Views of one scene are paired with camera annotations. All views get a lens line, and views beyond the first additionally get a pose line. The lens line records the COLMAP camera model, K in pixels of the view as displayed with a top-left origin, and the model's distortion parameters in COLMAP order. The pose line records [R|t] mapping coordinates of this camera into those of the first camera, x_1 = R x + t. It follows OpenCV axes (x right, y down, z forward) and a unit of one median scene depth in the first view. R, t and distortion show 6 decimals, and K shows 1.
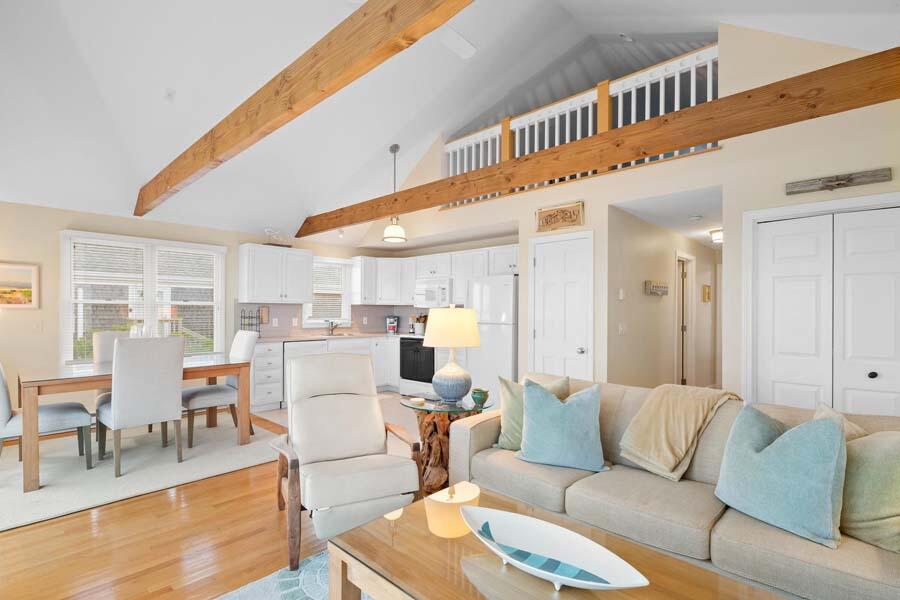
lens RADIAL K [[433.0, 0, 447.1], [0, 433.0, 317.5], [0, 0, 1]] dist [0.008883, -0.002459]
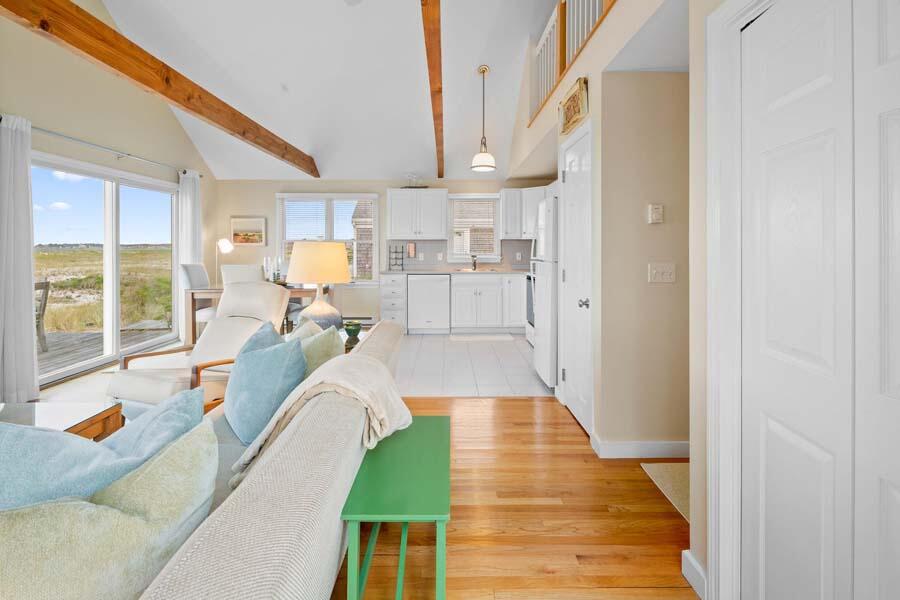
lens RADIAL K [[433.0, 0, 452.7], [0, 433.0, 256.0], [0, 0, 1]] dist [0.008883, -0.002459]
pose [[0.690597, 0.009453, -0.723178, 0.435682], [-0.006468, 0.999955, 0.006894, 0.000806], [0.723211, -0.000084, 0.690627, 0.280533]]
